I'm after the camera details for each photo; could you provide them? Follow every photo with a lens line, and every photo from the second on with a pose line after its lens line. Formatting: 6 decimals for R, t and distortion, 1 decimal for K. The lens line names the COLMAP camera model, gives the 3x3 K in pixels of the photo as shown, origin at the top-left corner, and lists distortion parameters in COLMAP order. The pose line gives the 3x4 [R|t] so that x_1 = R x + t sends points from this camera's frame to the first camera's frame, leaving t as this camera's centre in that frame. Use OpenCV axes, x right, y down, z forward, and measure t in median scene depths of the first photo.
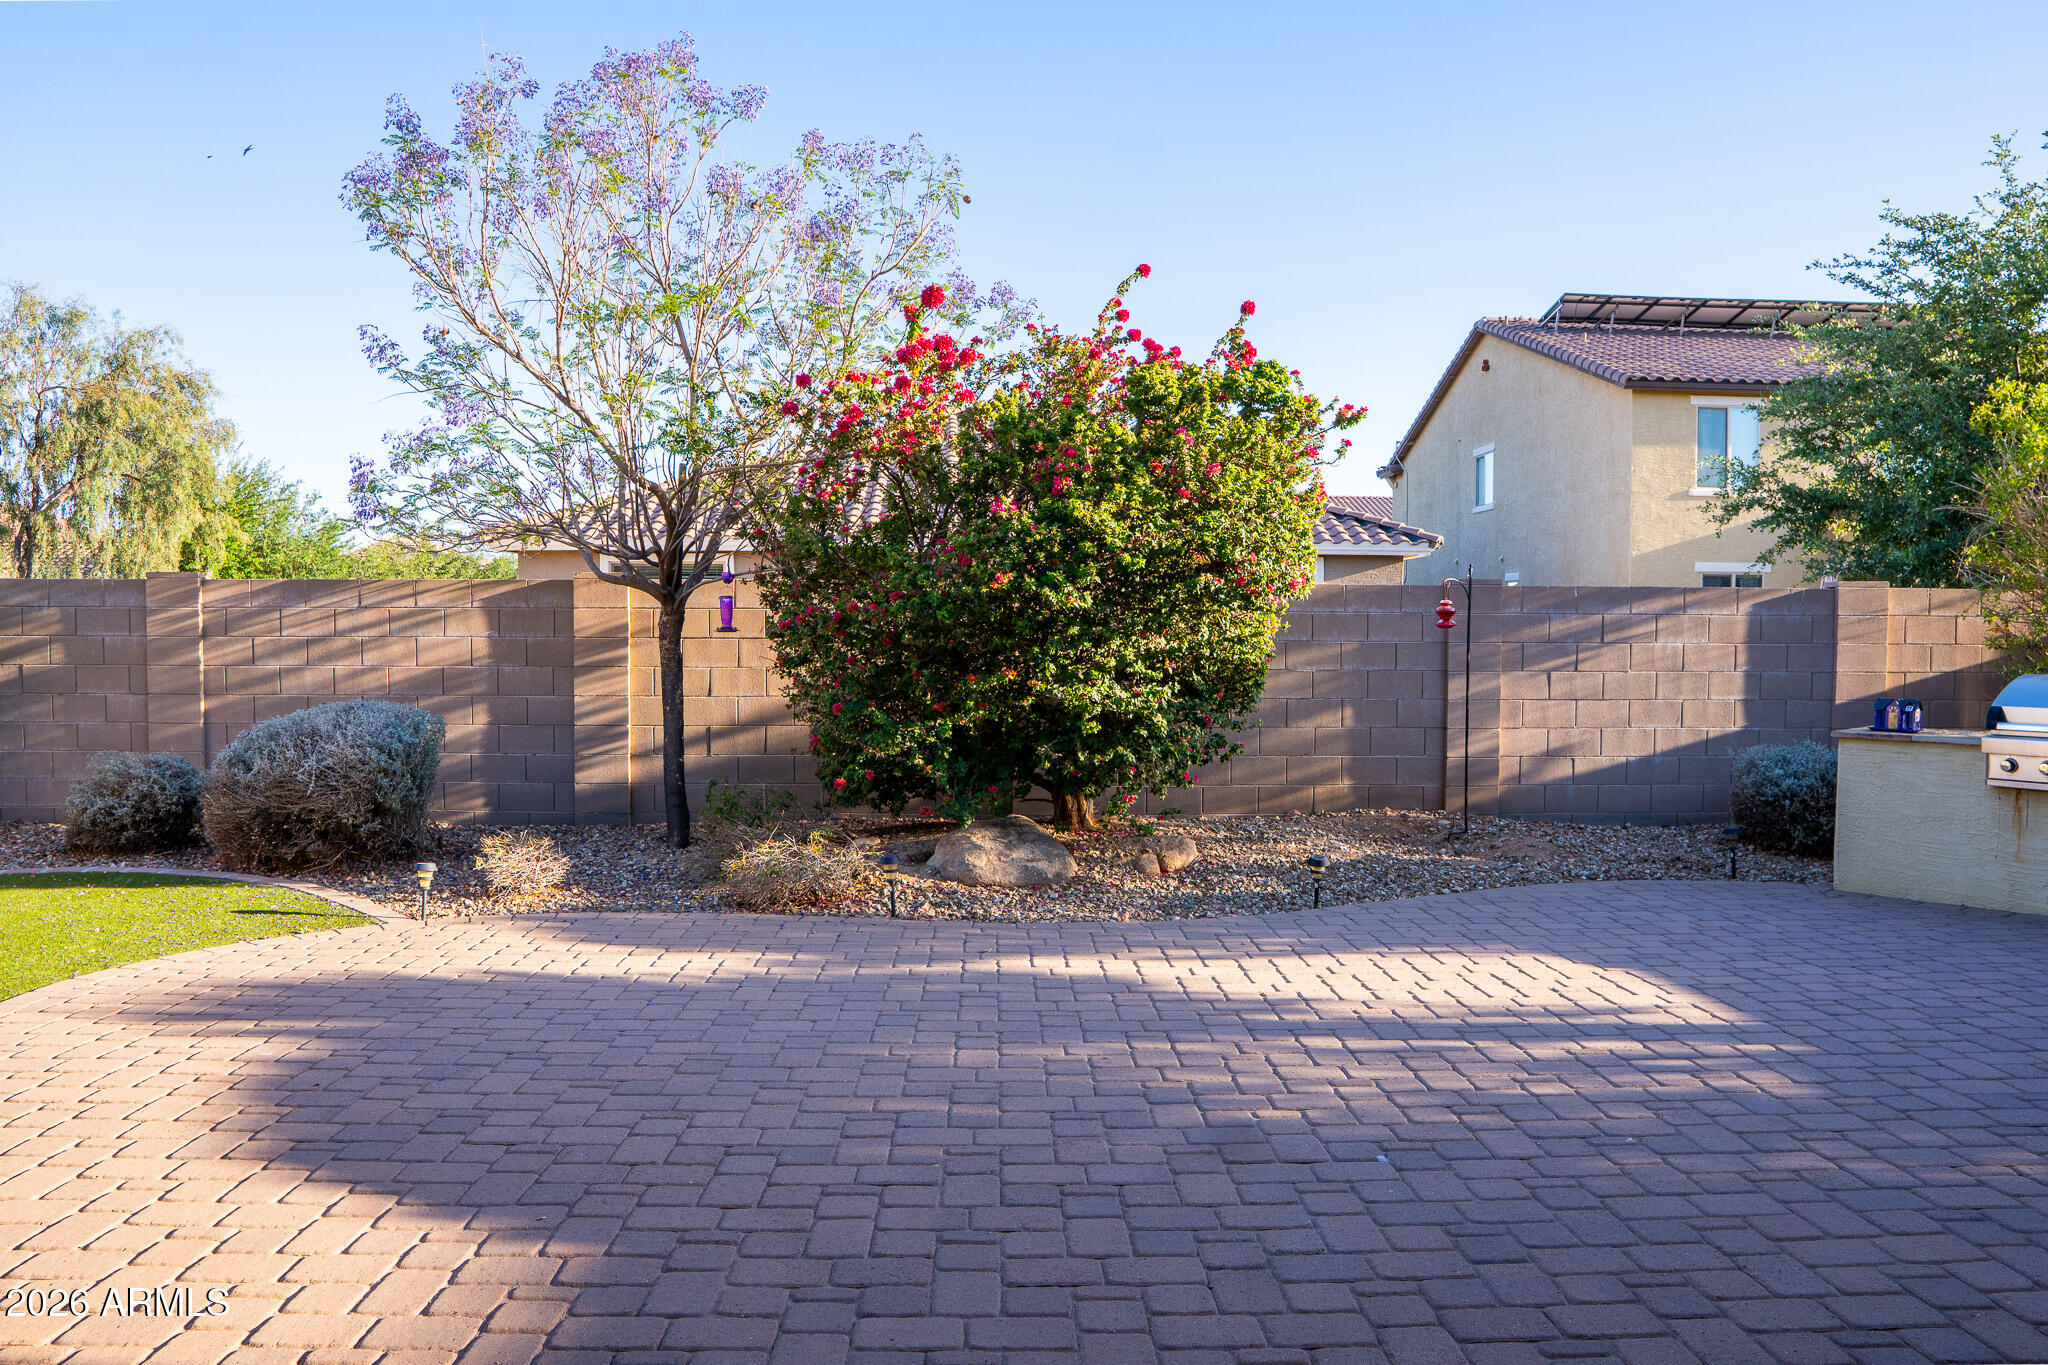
lens RADIAL K [[1452.5, 0, 1030.6], [0, 1452.5, 690.3], [0, 0, 1]] dist [-0.111233, 0.077864]
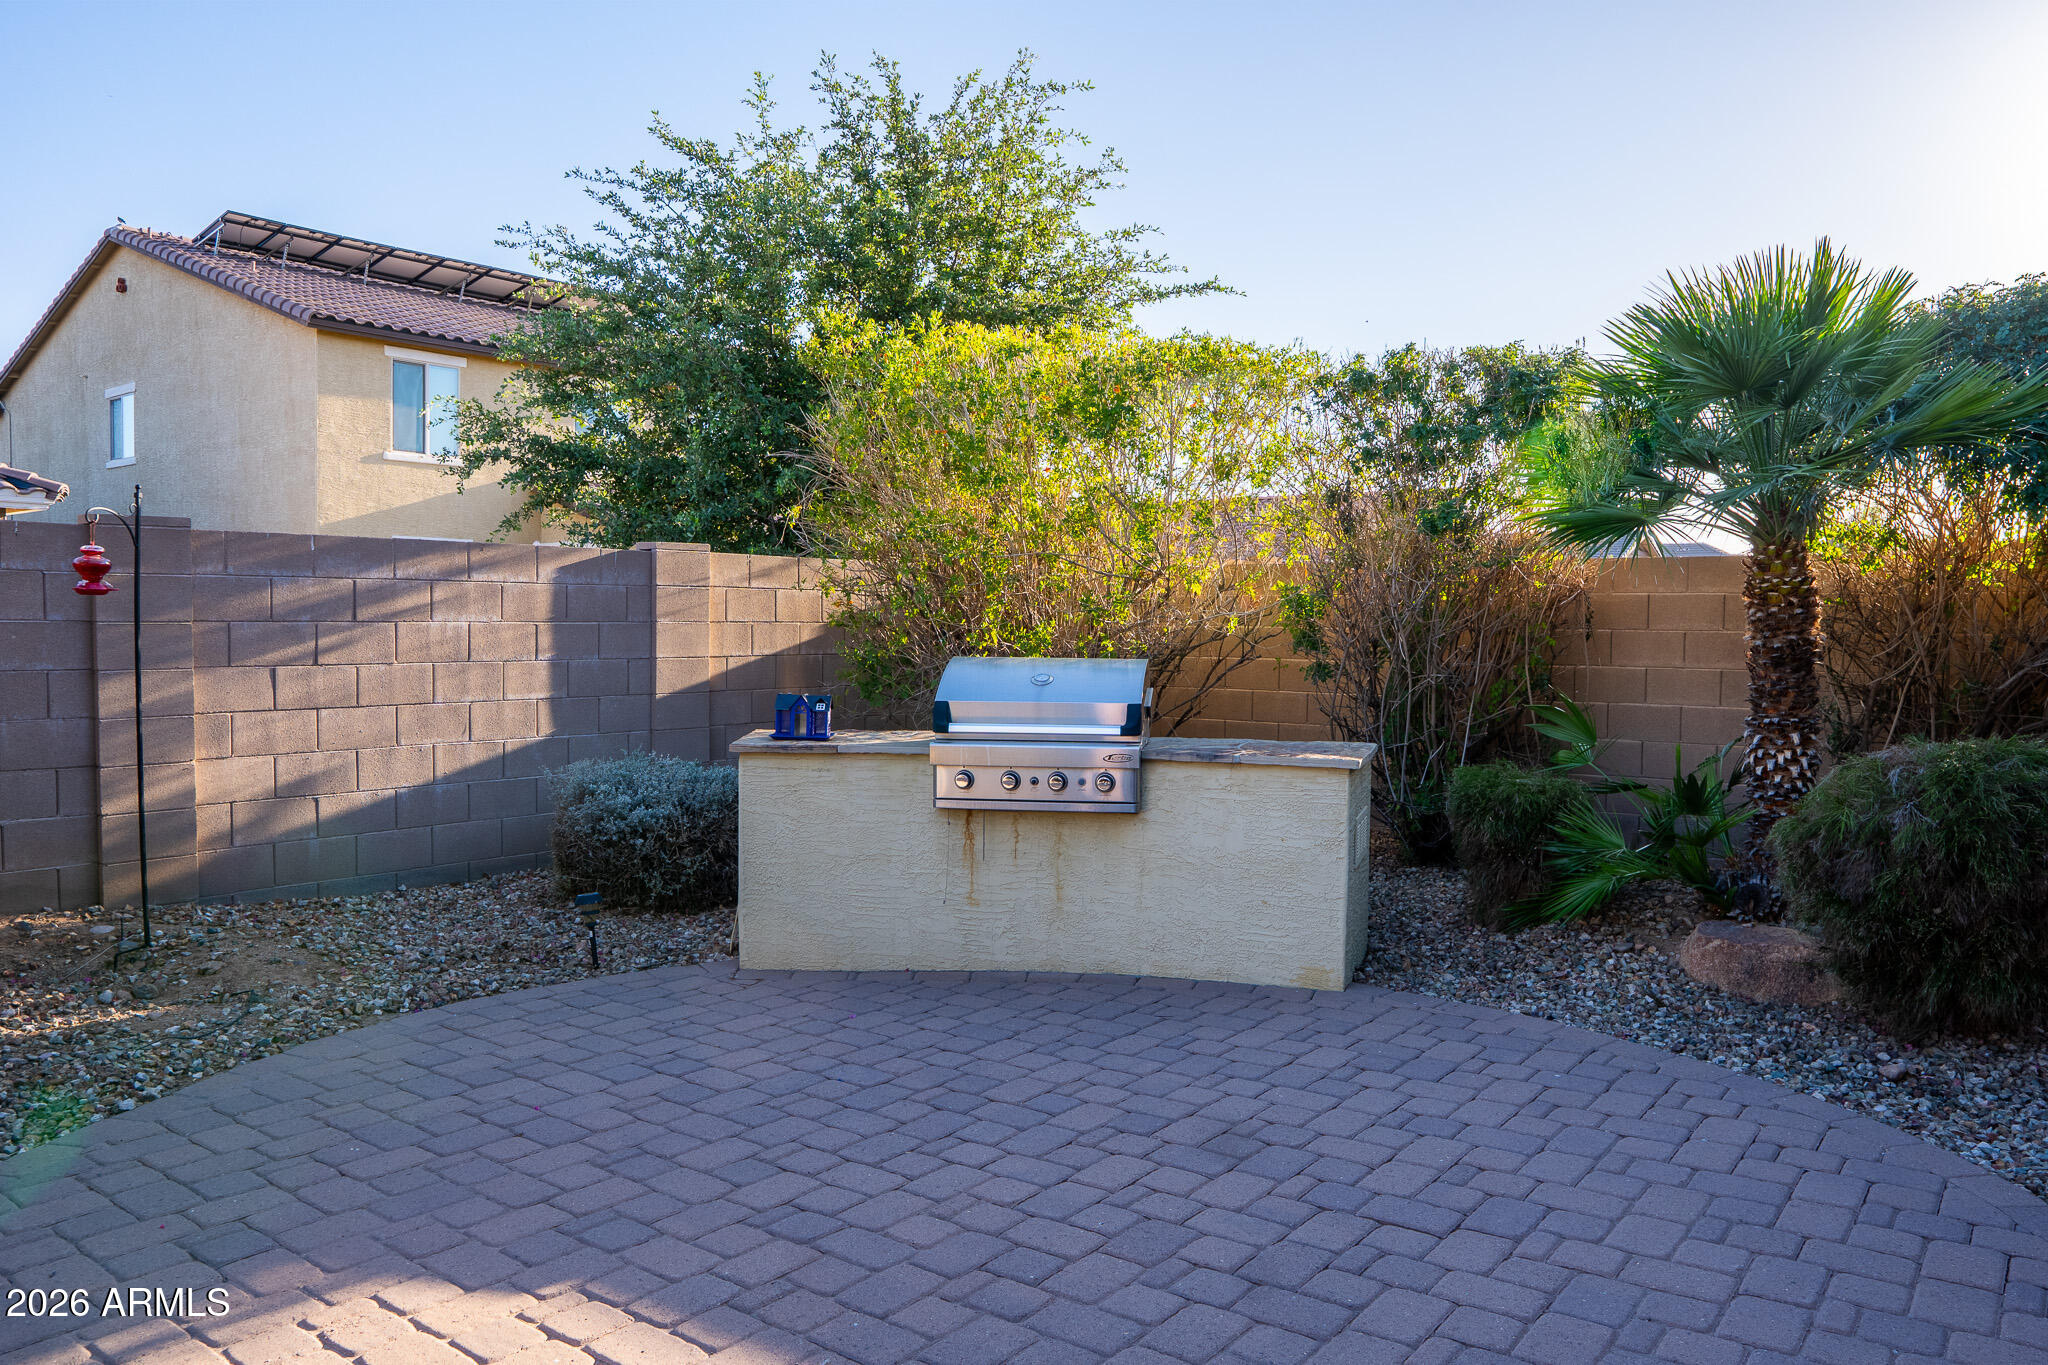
lens RADIAL K [[1439.3, 0, 1028.6], [0, 1439.3, 689.5], [0, 0, 1]] dist [-0.107026, 0.069467]
pose [[0.632940, -0.034499, 0.773432, 0.109998], [0.027197, 0.999381, 0.022321, -0.009233], [-0.773723, 0.006908, 0.633487, 0.418113]]
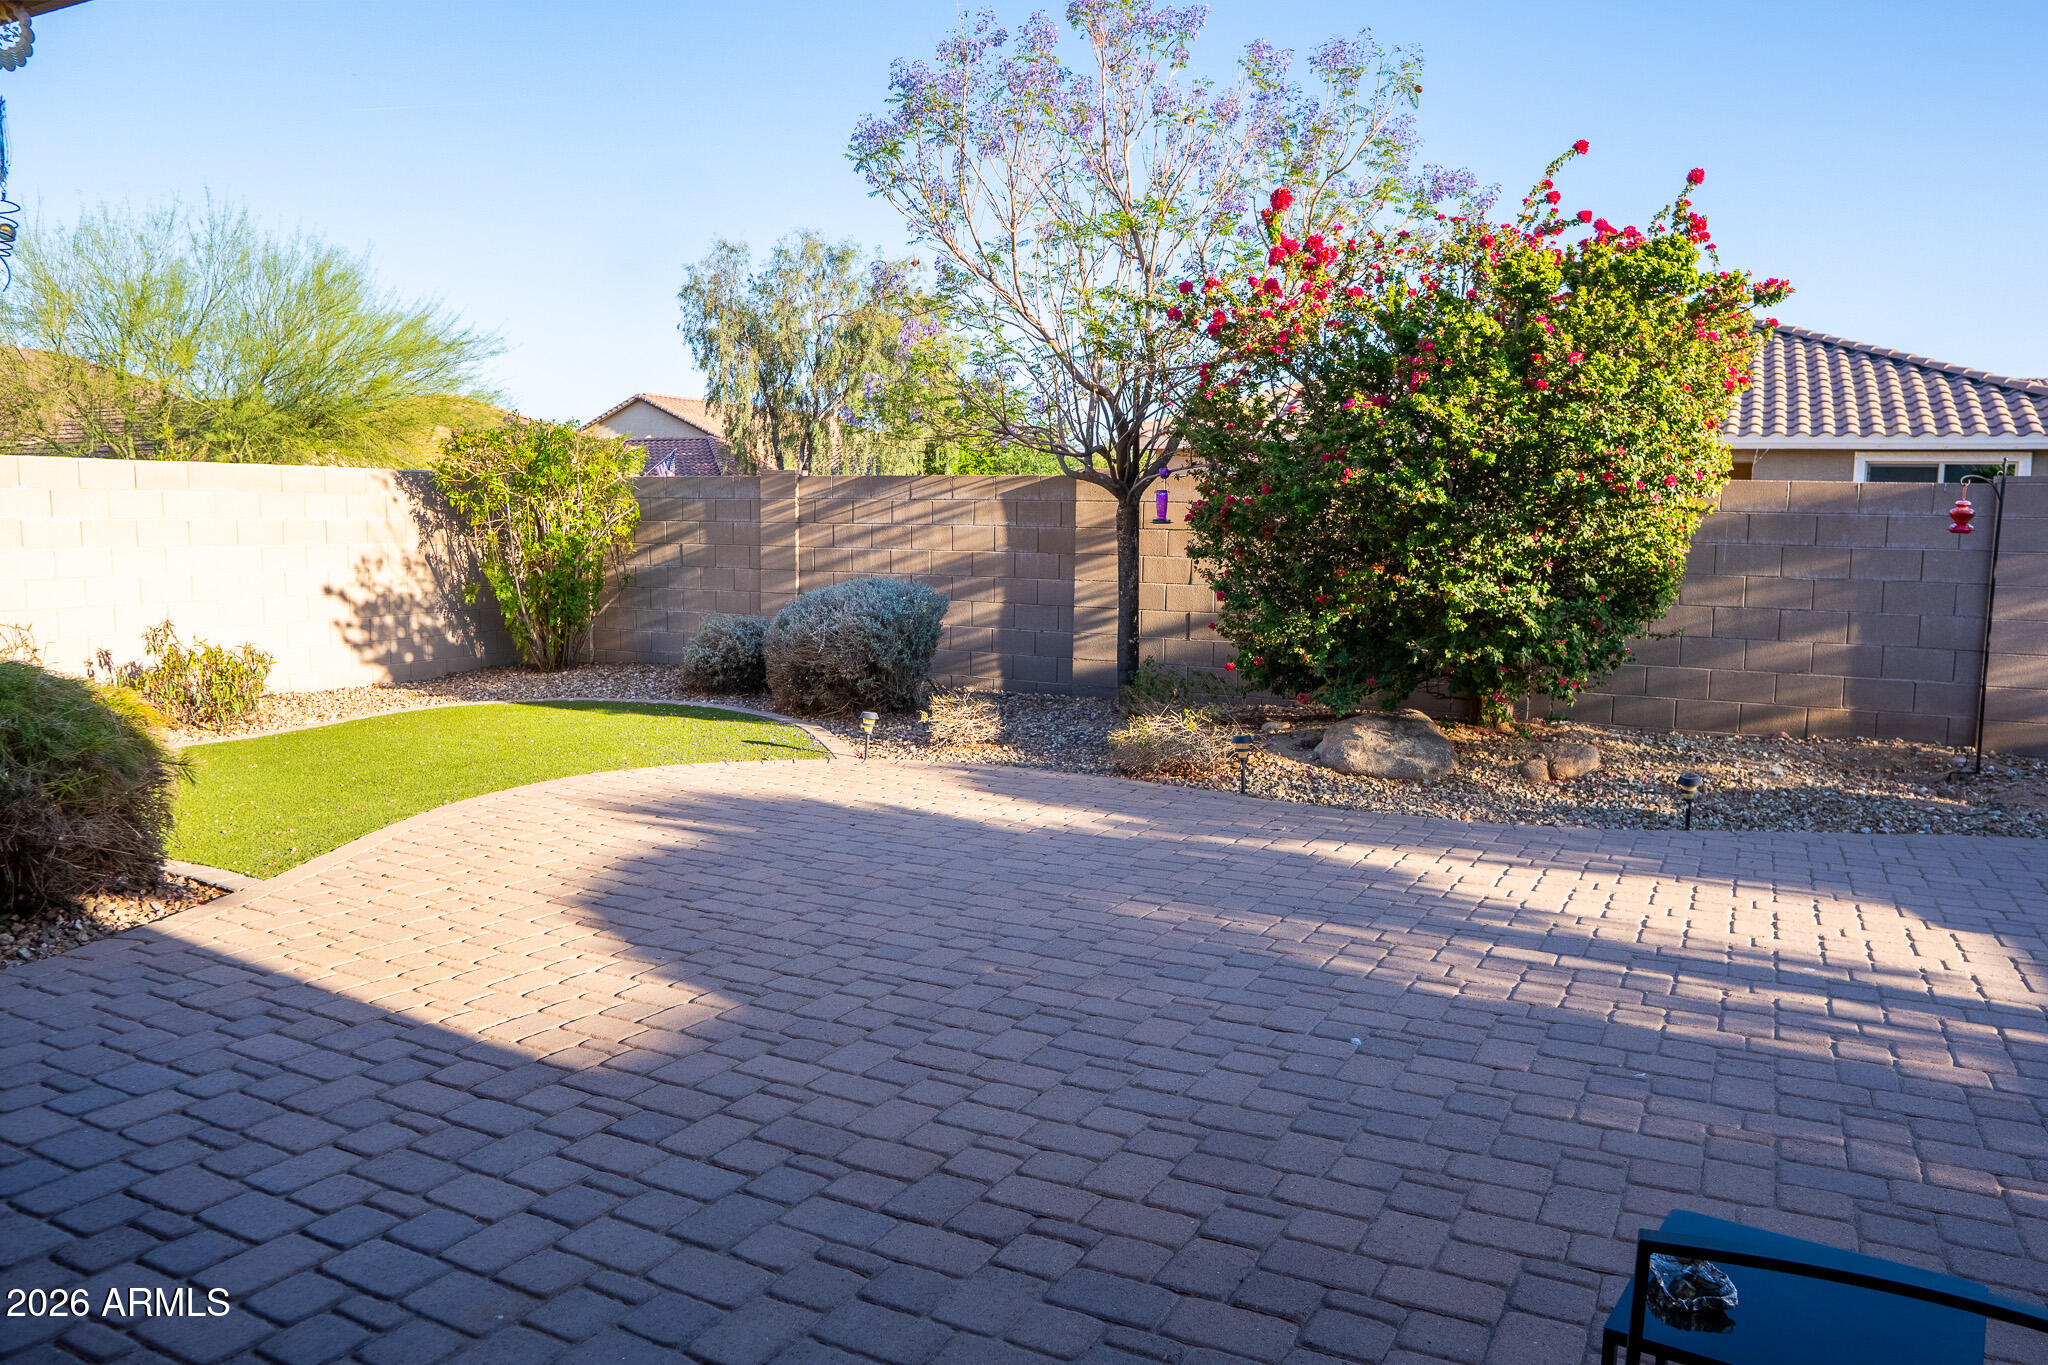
lens RADIAL K [[1439.3, 0, 1028.6], [0, 1439.3, 689.5], [0, 0, 1]] dist [-0.107026, 0.069467]
pose [[0.873863, 0.065529, -0.481735, 0.234947], [-0.031239, 0.996395, 0.078868, 0.001556], [0.485167, -0.053871, 0.872761, 0.004307]]
